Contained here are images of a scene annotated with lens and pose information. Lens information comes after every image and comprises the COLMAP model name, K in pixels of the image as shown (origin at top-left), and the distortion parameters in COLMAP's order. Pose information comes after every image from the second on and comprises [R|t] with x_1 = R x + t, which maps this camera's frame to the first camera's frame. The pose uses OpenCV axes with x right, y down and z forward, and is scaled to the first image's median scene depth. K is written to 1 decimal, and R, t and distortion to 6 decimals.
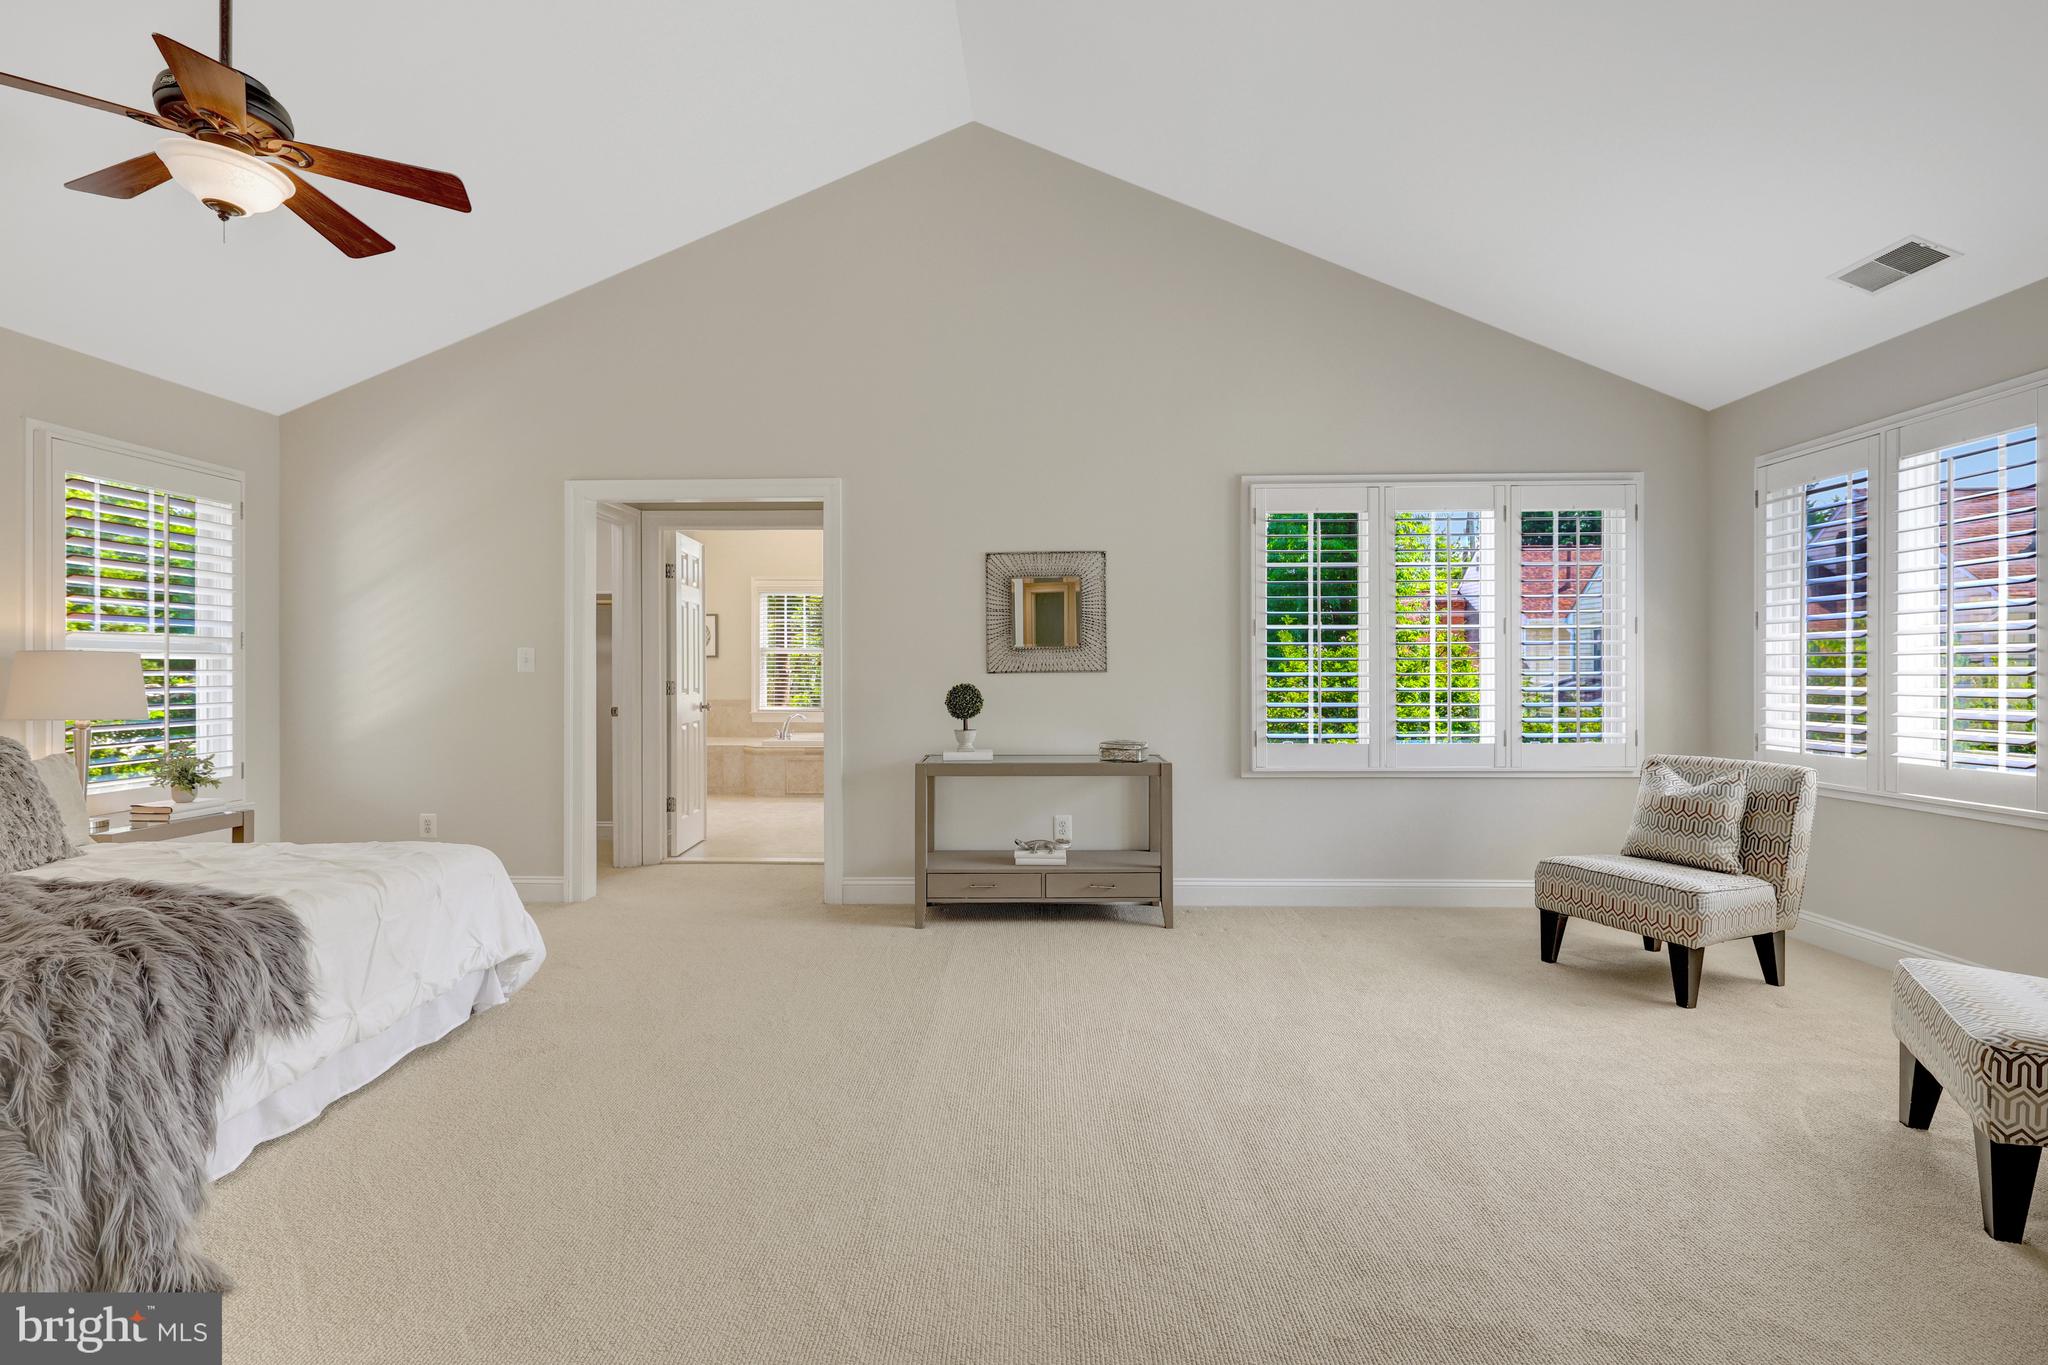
lens RADIAL K [[916.1, 0, 1014.2], [0, 916.1, 672.4], [0, 0, 1]] dist [0.036673, -0.001431]
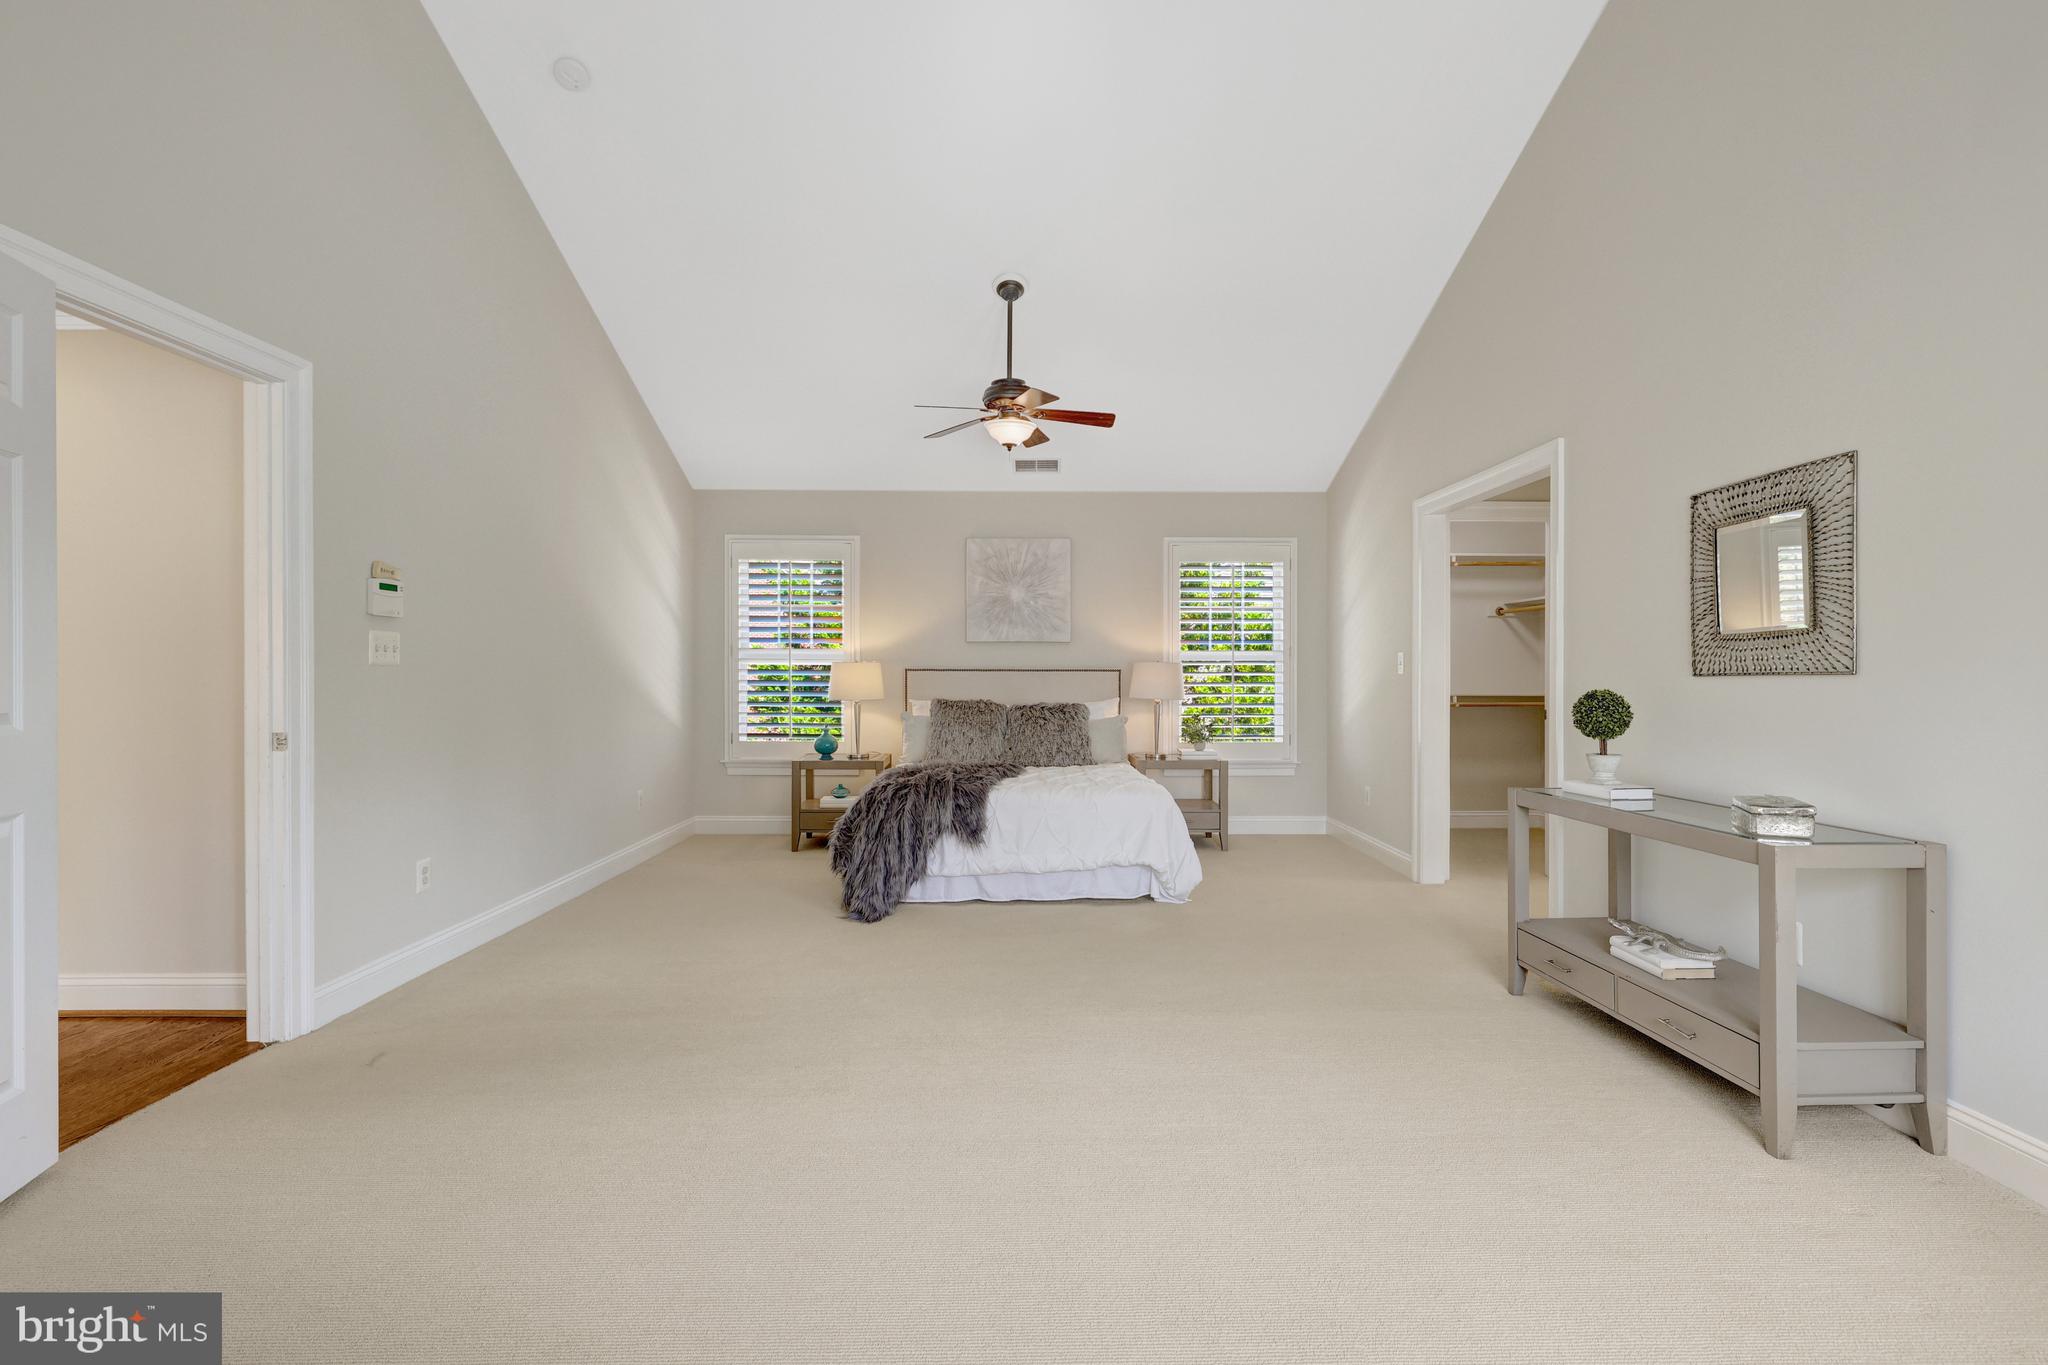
lens RADIAL K [[916.1, 0, 1020.5], [0, 916.1, 680.2], [0, 0, 1]] dist [0.036673, -0.001431]
pose [[0.077646, 0.008644, -0.996944, 0.639561], [-0.000849, 0.999963, 0.008604, -0.001117], [0.996981, 0.000178, 0.077650, 0.485973]]
